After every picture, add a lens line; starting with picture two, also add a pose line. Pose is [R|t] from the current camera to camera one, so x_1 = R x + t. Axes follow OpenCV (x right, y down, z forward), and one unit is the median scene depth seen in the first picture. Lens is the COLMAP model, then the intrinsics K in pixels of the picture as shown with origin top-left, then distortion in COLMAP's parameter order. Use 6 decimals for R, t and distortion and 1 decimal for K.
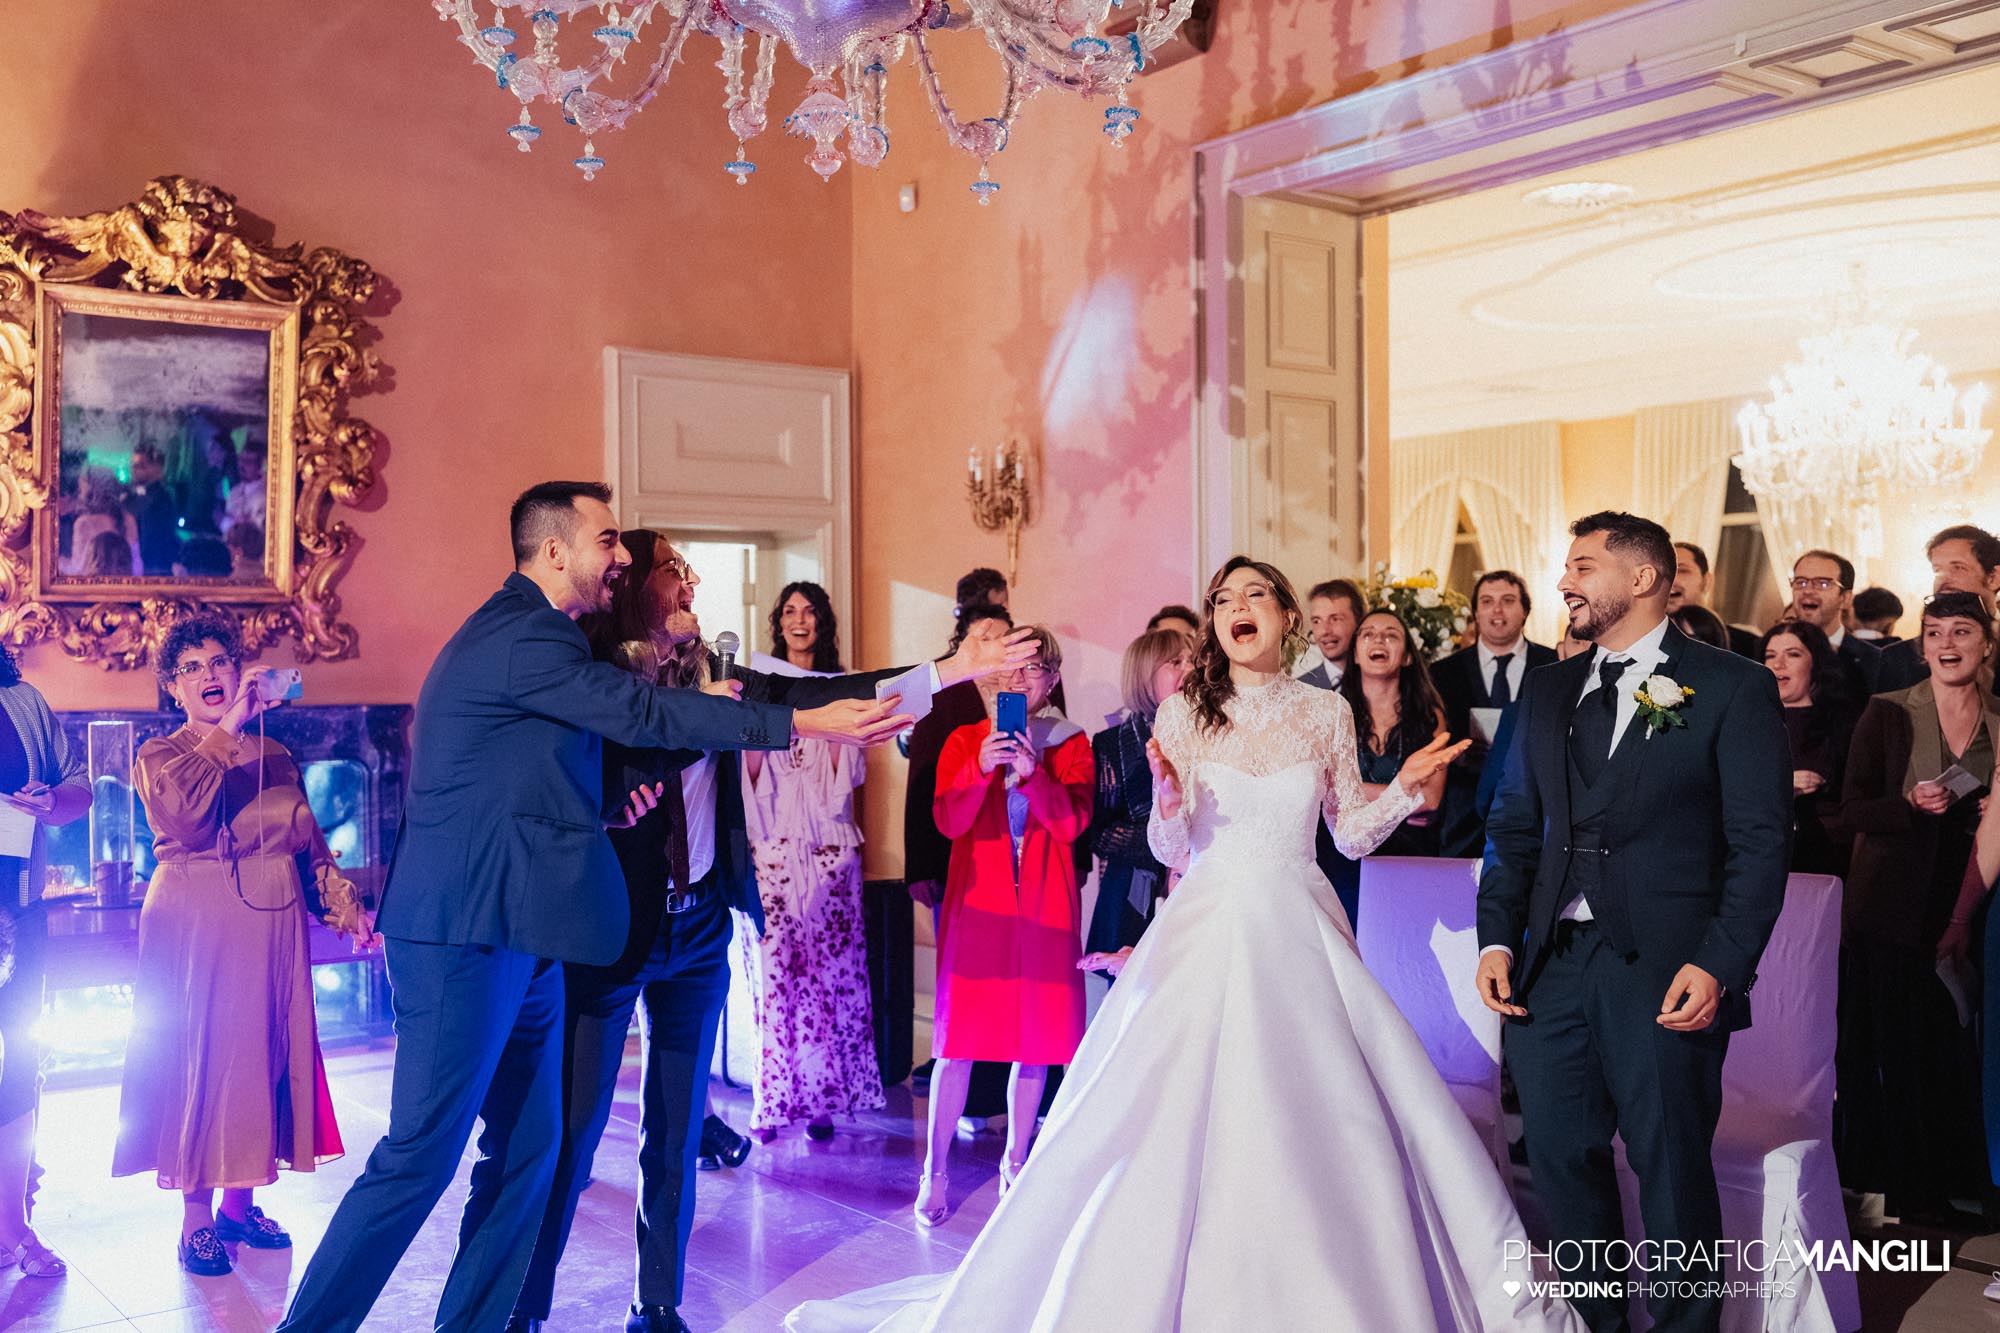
lens RADIAL K [[2037.1, 0, 1000.0], [0, 2037.1, 666.5], [0, 0, 1]] dist [-0.001809, 0.014566]
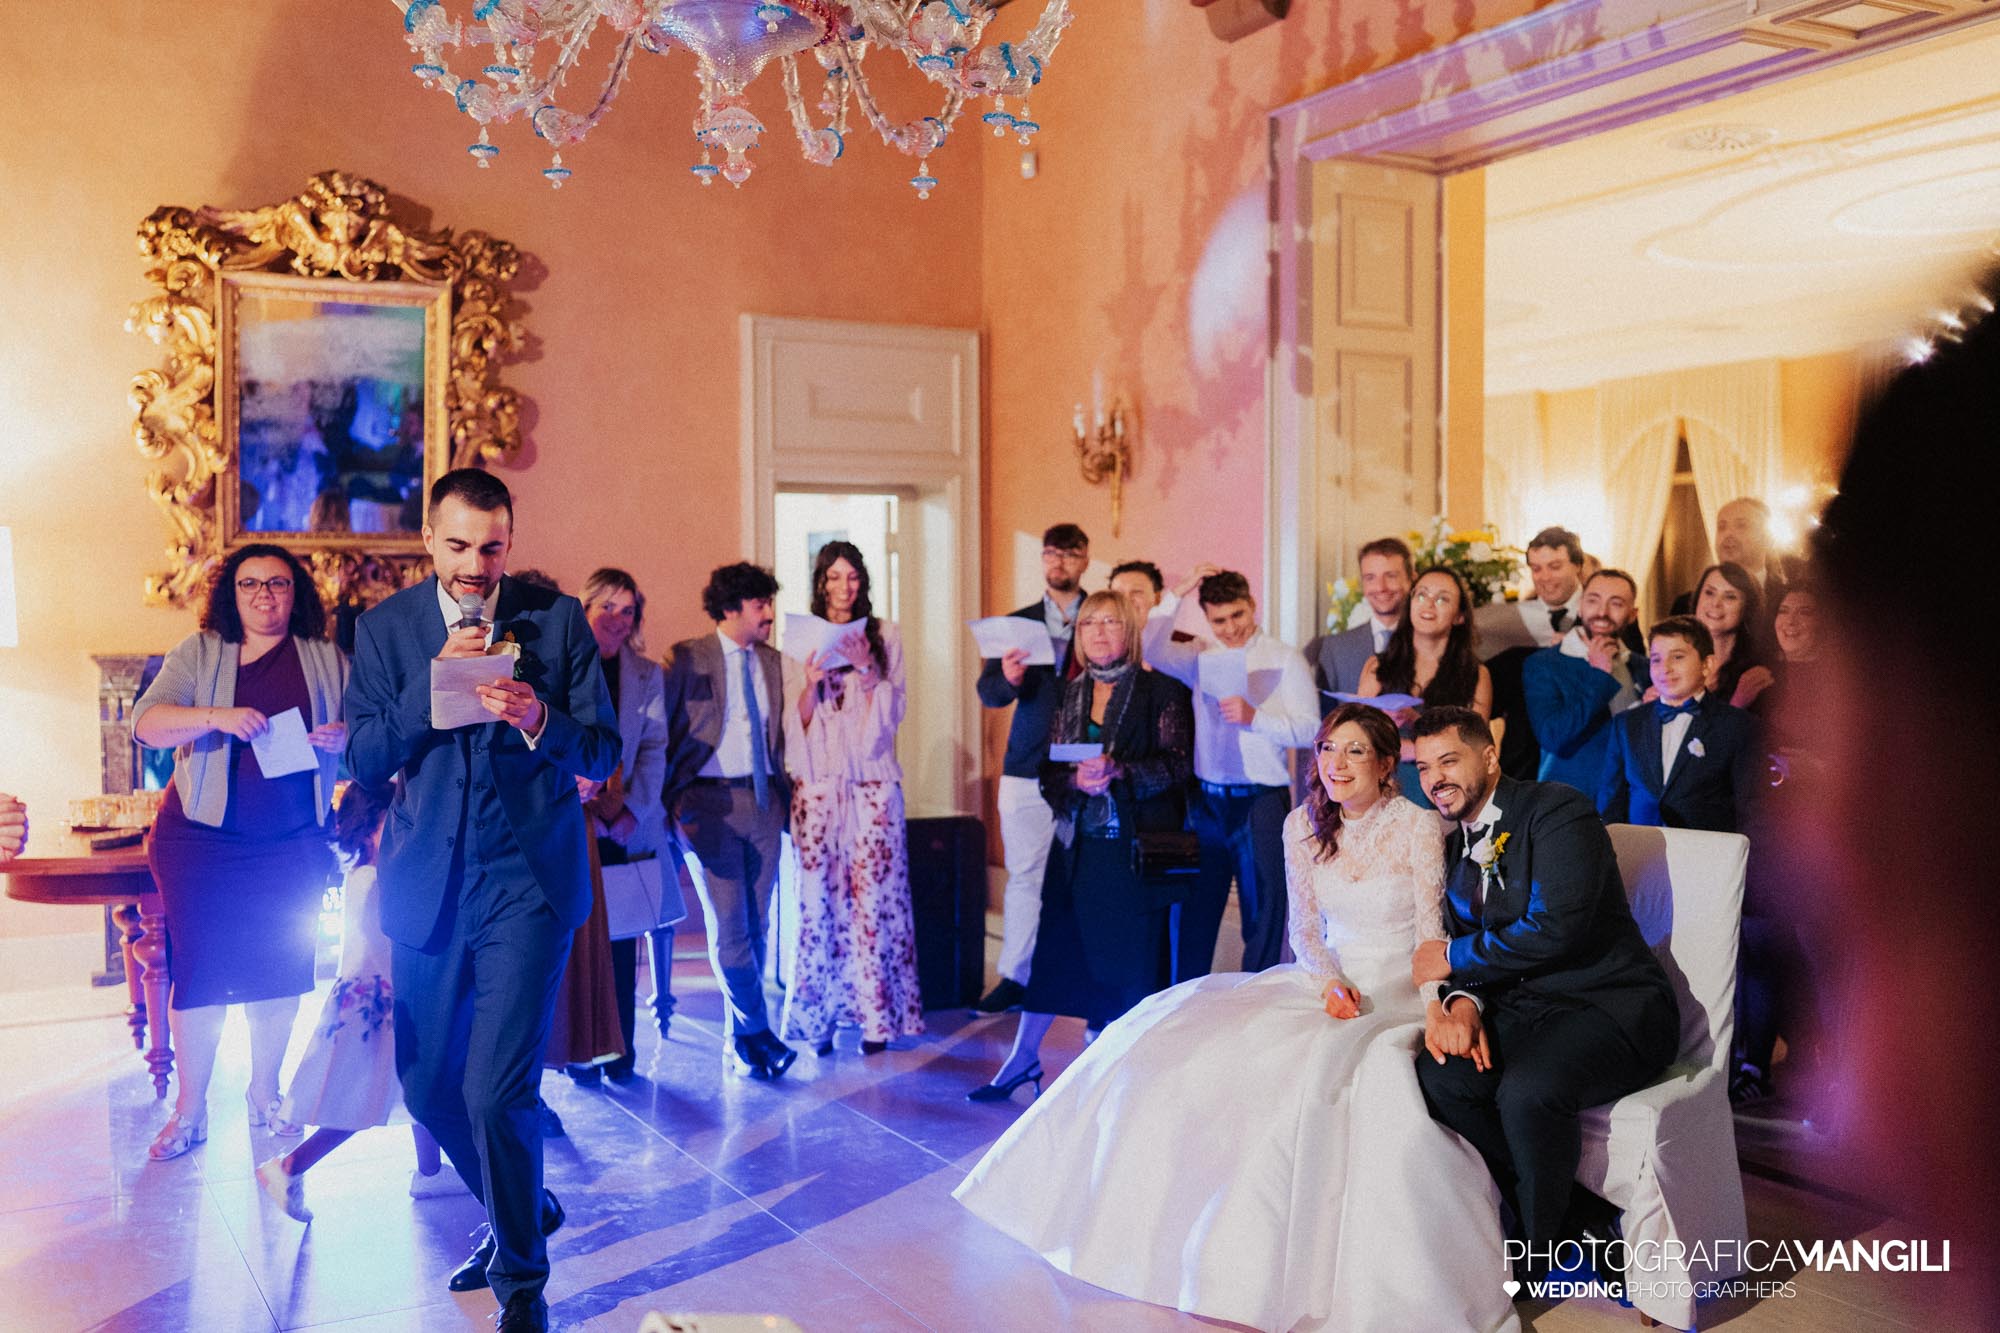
lens RADIAL K [[1992.4, 0, 996.7], [0, 1992.4, 696.2], [0, 0, 1]] dist [0.007479, -0.011091]
pose [[0.988951, 0.010691, -0.147855, 0.111343], [-0.003589, 0.998830, 0.048218, -0.007746], [0.148197, -0.047154, 0.987833, -0.032730]]
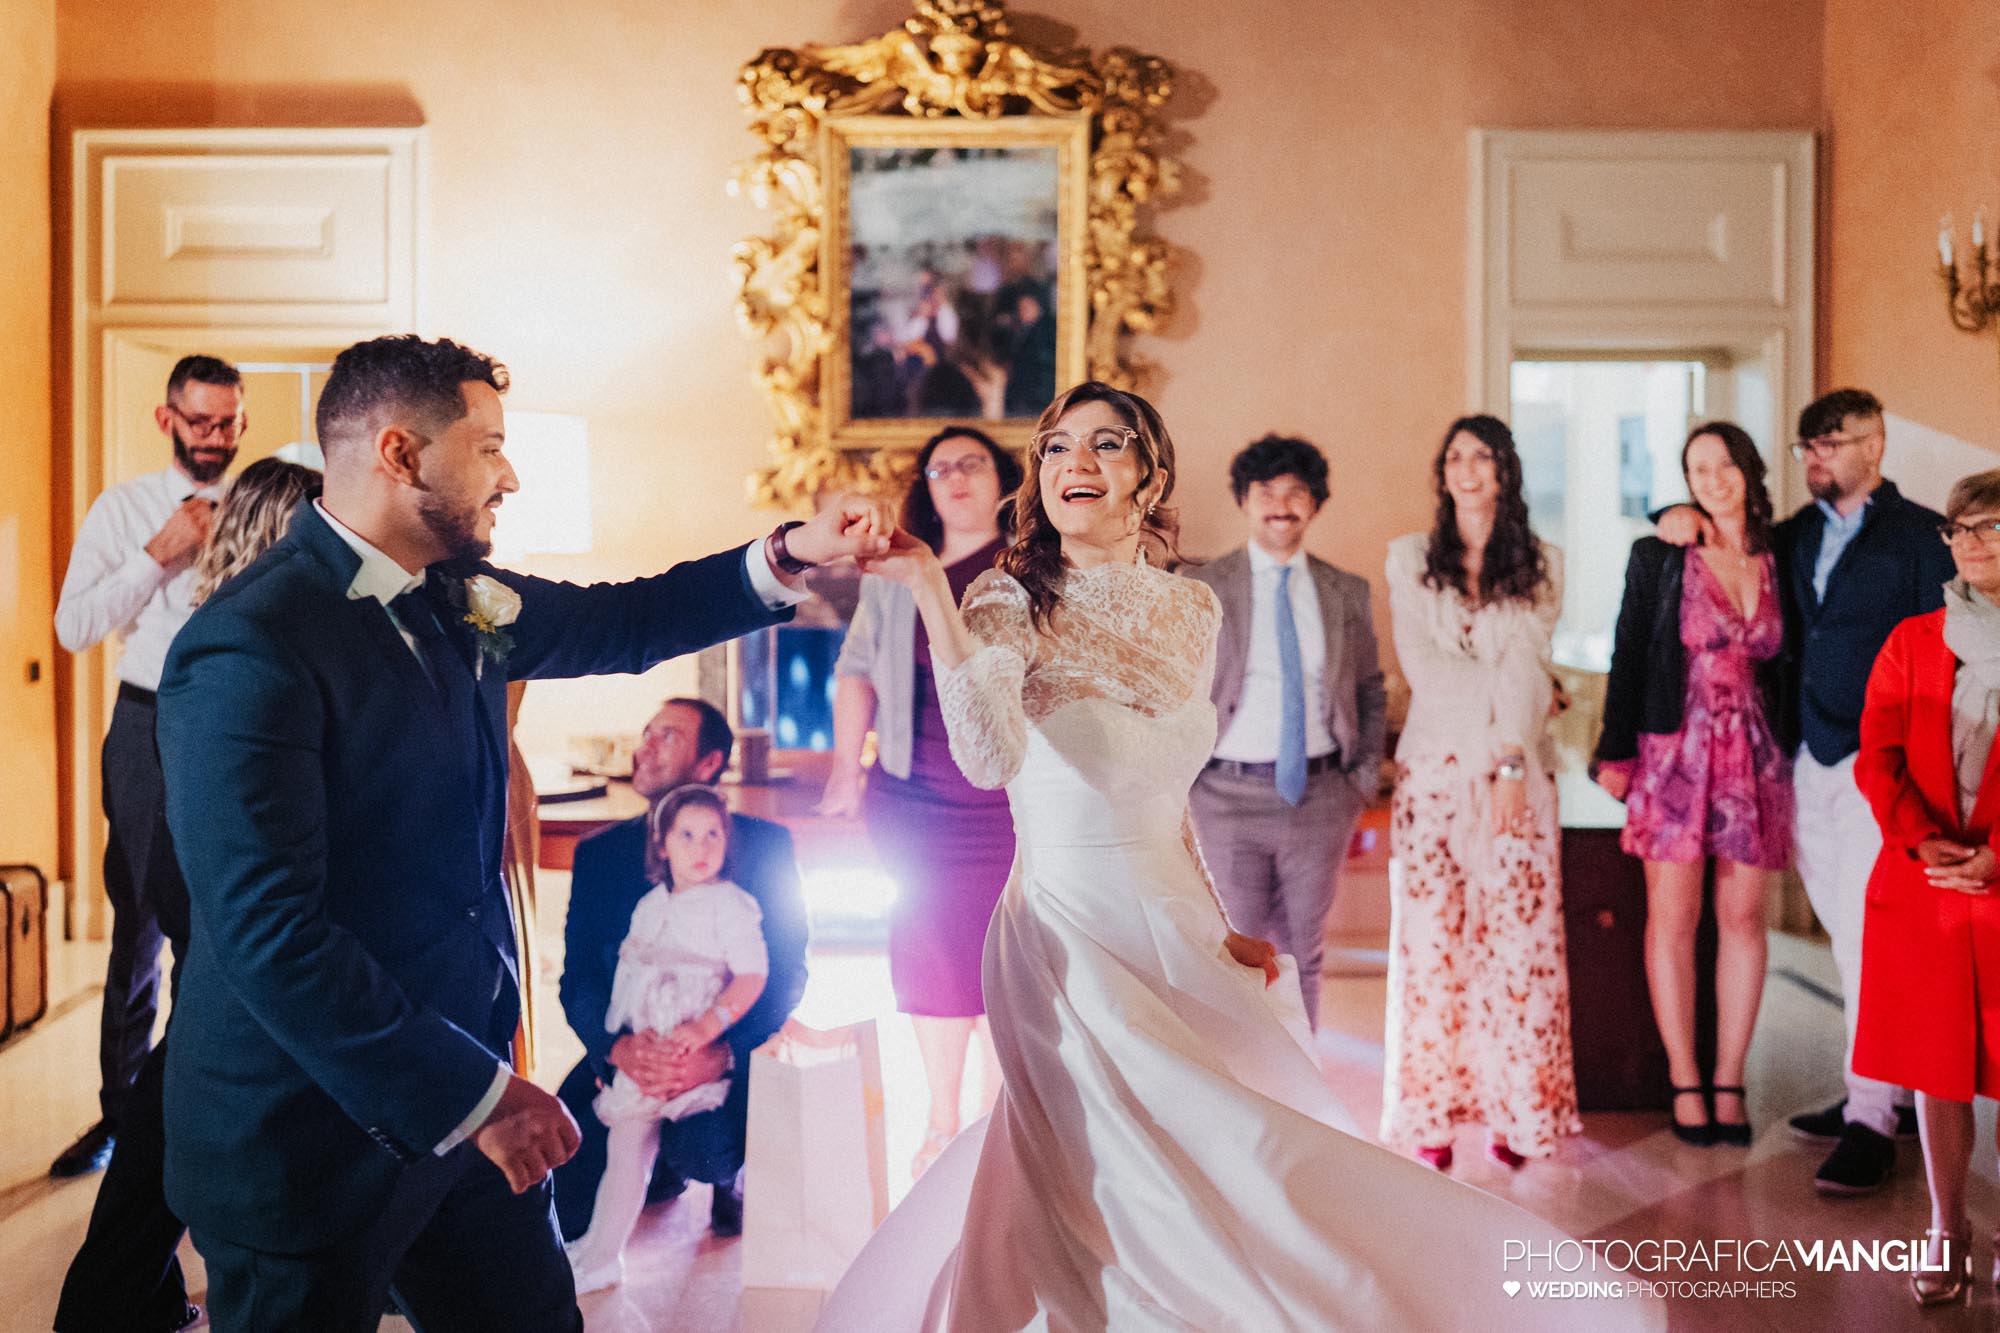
lens RADIAL K [[2049.4, 0, 999.2], [0, 2049.4, 562.8], [0, 0, 1]] dist [0.019605, 0.020413]
pose [[0.820371, 0.024030, -0.571326, 0.149044], [-0.004400, 0.999352, 0.035716, -0.011405], [0.571815, -0.026786, 0.819945, 0.228813]]
